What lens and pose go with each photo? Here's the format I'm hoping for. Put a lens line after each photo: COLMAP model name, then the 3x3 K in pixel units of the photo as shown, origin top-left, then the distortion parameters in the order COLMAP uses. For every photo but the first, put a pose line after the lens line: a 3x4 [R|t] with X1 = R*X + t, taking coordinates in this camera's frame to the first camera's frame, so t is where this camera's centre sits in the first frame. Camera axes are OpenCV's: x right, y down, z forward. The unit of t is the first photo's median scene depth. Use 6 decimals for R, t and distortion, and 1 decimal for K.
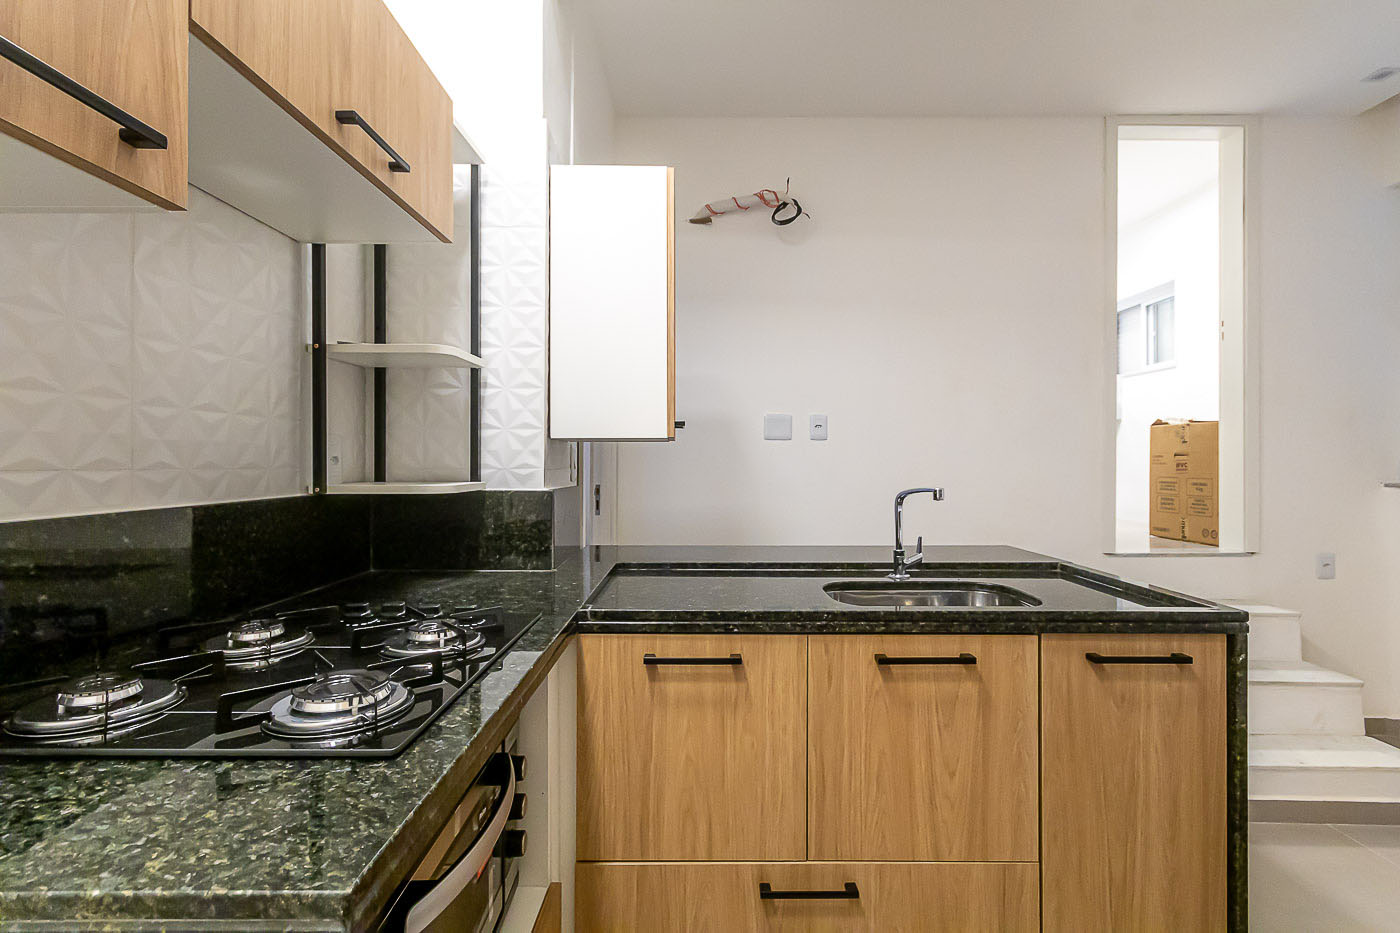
lens RADIAL K [[643.0, 0, 706.0], [0, 643.0, 465.7], [0, 0, 1]] dist [0.008559, -0.003387]
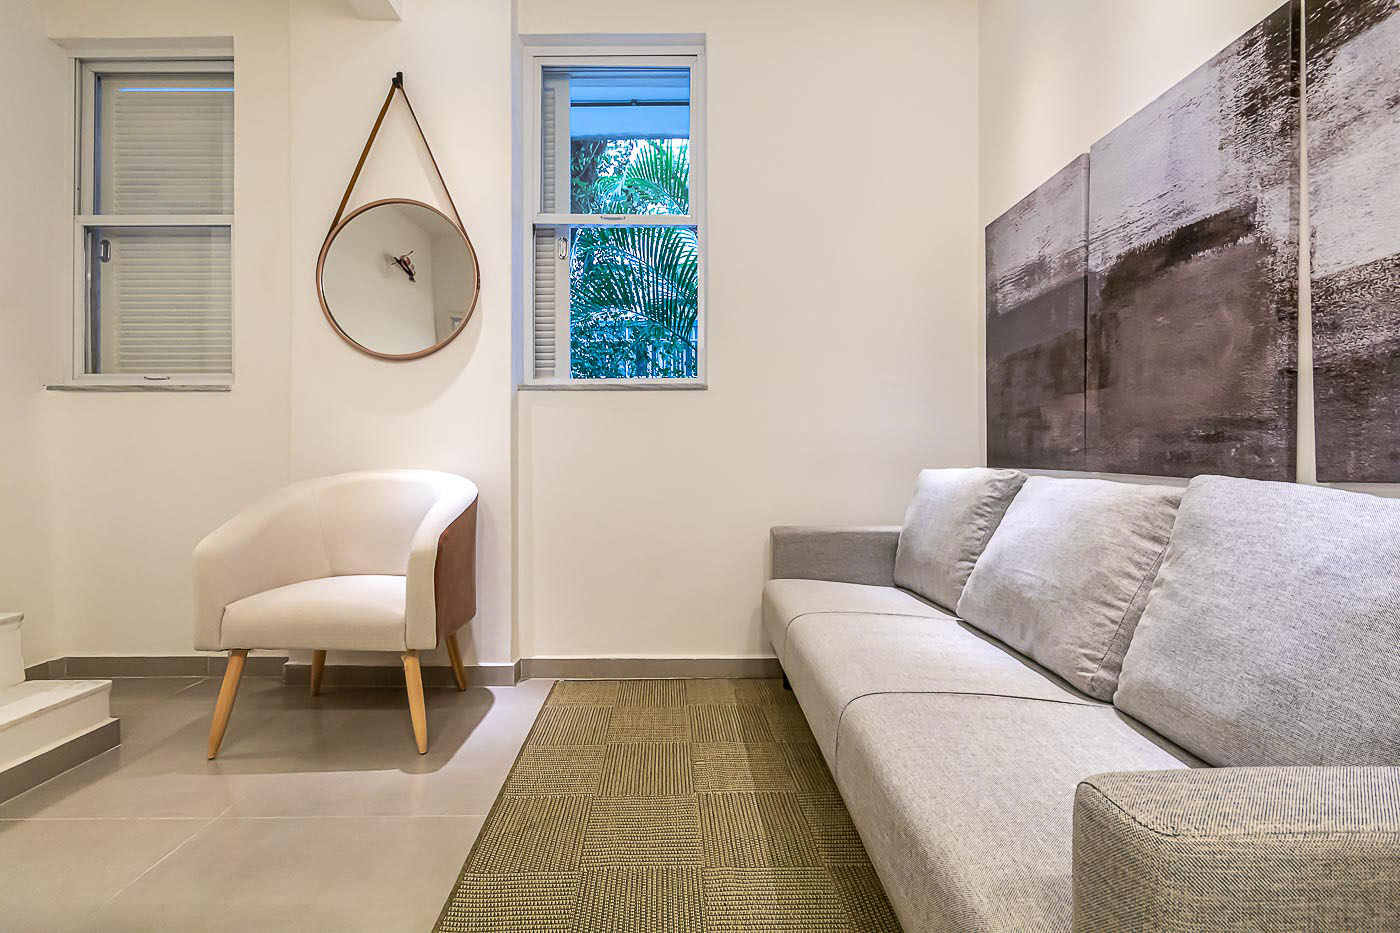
lens RADIAL K [[643.0, 0, 691.4], [0, 643.0, 451.5], [0, 0, 1]] dist [0.008559, -0.003387]
pose [[-0.033502, 0.006015, 0.999421, 0.369784], [0.001759, 0.999981, -0.005959, 0.267704], [-0.999437, 0.001558, -0.033512, 0.392114]]
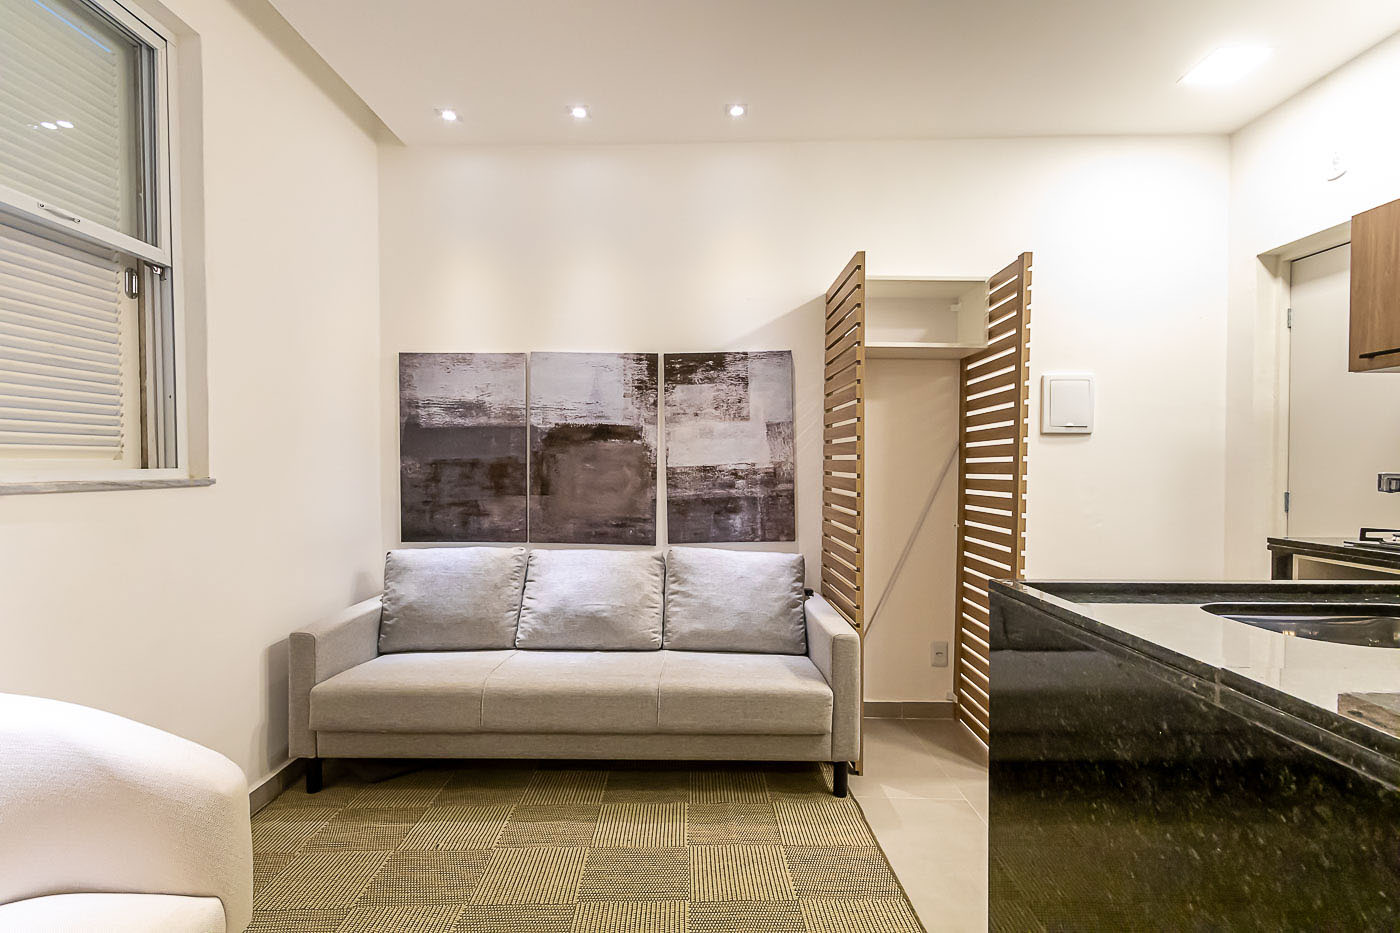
lens RADIAL K [[643.0, 0, 693.8], [0, 643.0, 476.4], [0, 0, 1]] dist [0.008559, -0.003387]
pose [[-0.999979, 0.002840, -0.005756, 1.140436], [0.002749, 0.999872, 0.015780, 0.027351], [0.005800, 0.015764, -0.999859, 1.832708]]
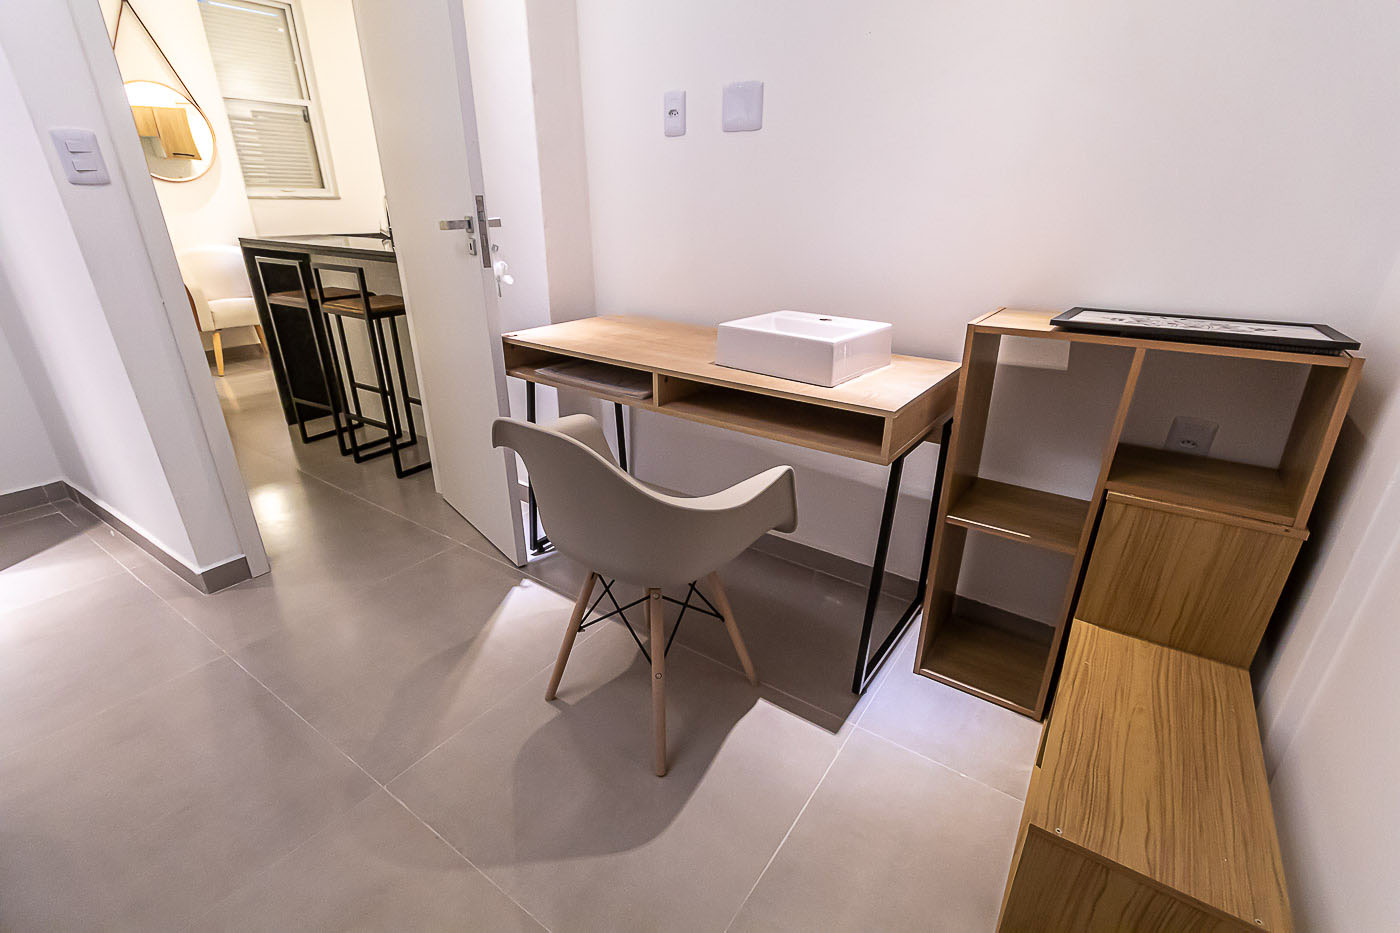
lens RADIAL K [[643.0, 0, 697.7], [0, 643.0, 474.7], [0, 0, 1]] dist [0.008559, -0.003387]
pose [[-0.836034, -0.220373, 0.502477, -2.088290], [-0.006826, 0.919902, 0.392088, 0.055041], [-0.548635, 0.324369, -0.770574, 2.779498]]
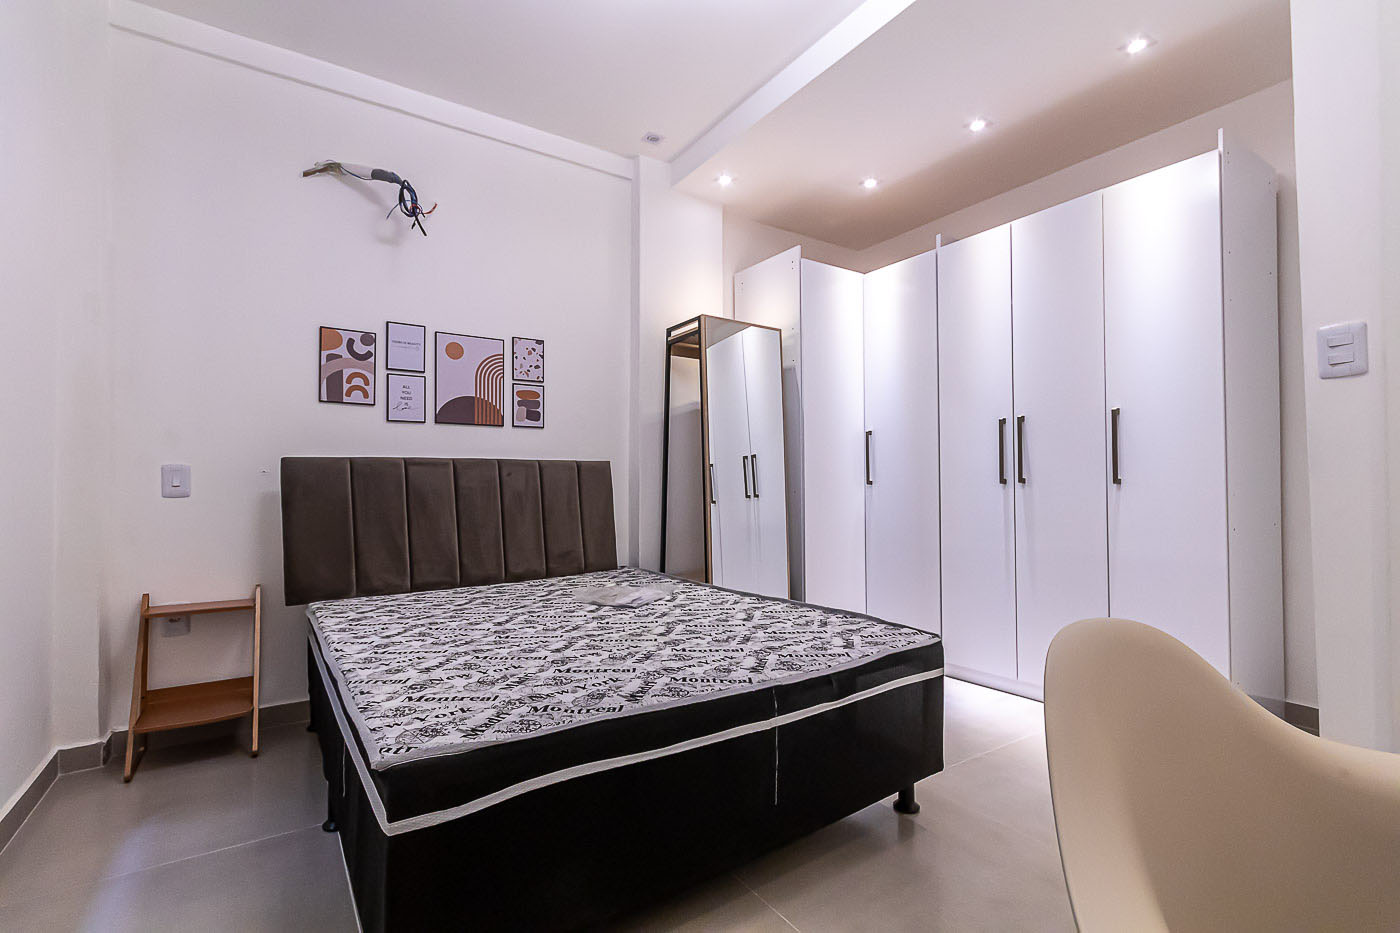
lens RADIAL K [[643.0, 0, 695.4], [0, 643.0, 476.4], [0, 0, 1]] dist [0.008559, -0.003387]
pose [[0.816755, 0.003379, 0.576974, -1.964920], [0.003066, 0.999943, -0.010197, 0.220907], [-0.576976, 0.010098, 0.816699, 2.013607]]
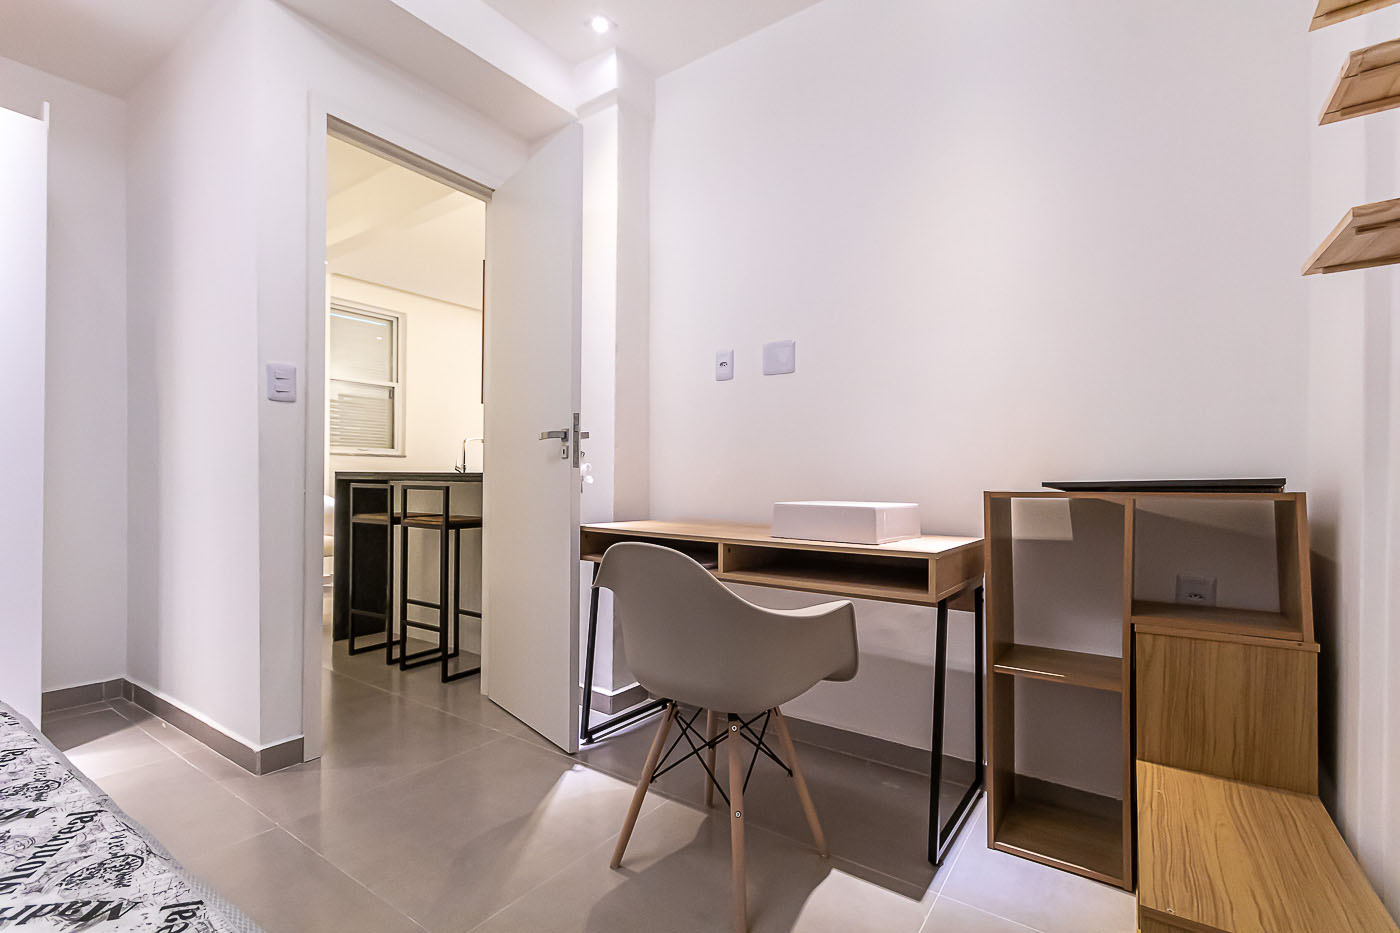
lens RADIAL K [[643.0, 0, 698.5], [0, 643.0, 472.0], [0, 0, 1]] dist [0.008559, -0.003387]
pose [[-0.835302, 0.000570, 0.549791, -2.107418], [-0.009041, 0.999850, -0.014771, 0.225478], [-0.549717, -0.017309, -0.835172, 3.044075]]
